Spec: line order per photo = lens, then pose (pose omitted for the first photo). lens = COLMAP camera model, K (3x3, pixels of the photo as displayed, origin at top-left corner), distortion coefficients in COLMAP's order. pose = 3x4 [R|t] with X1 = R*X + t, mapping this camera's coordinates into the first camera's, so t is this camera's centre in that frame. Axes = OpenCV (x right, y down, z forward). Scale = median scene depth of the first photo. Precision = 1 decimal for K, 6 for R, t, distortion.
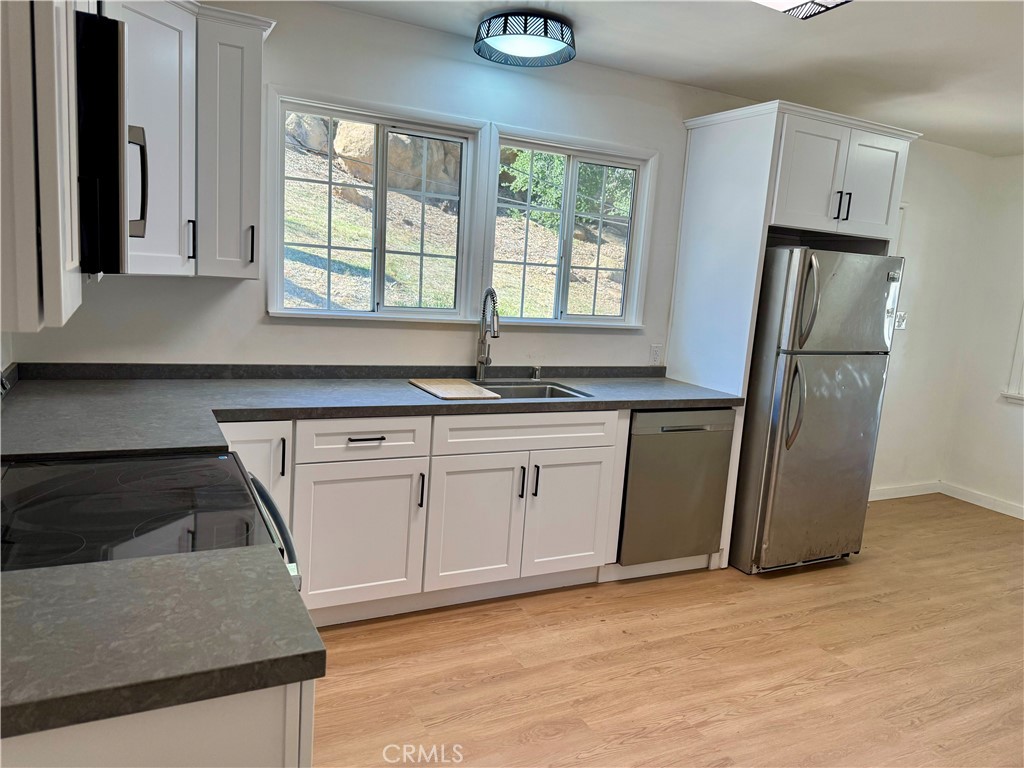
lens RADIAL K [[722.8, 0, 515.4], [0, 722.8, 377.4], [0, 0, 1]] dist [0.151927, -0.243145]
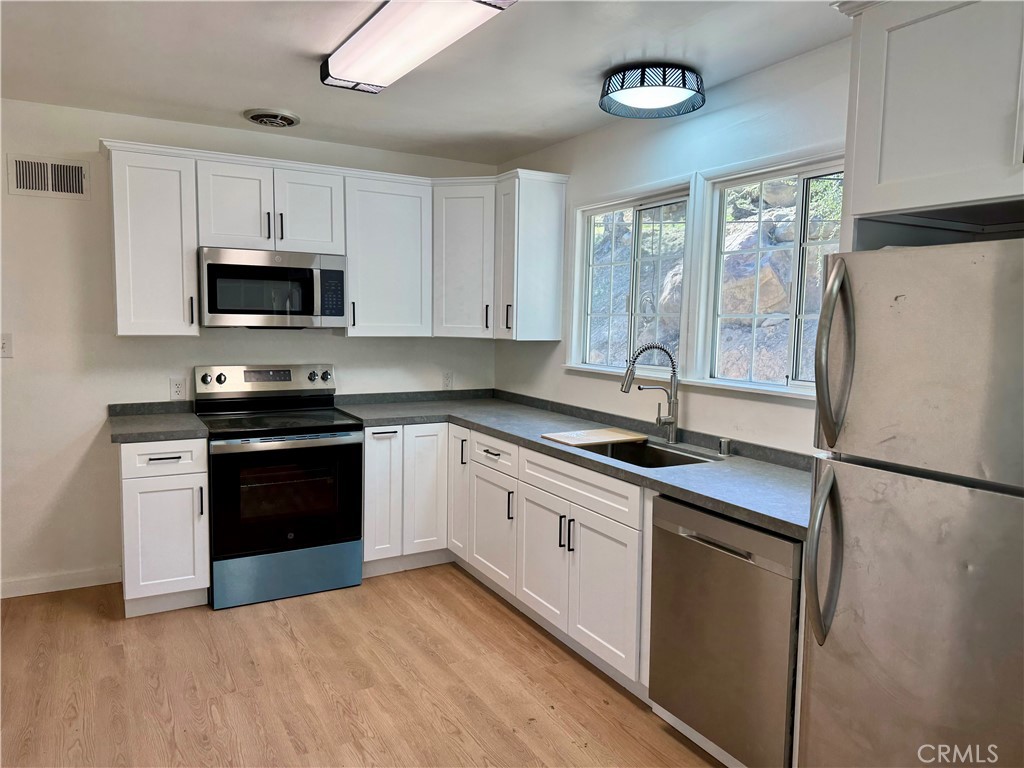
lens RADIAL K [[718.4, 0, 512.0], [0, 718.4, 384.0], [0, 0, 1]] dist [0.001845, -0.004271]
pose [[0.043800, 0.018784, -0.998864, 1.044127], [-0.171508, 0.985121, 0.011005, -0.055110], [0.984209, 0.170832, 0.046370, 0.912345]]
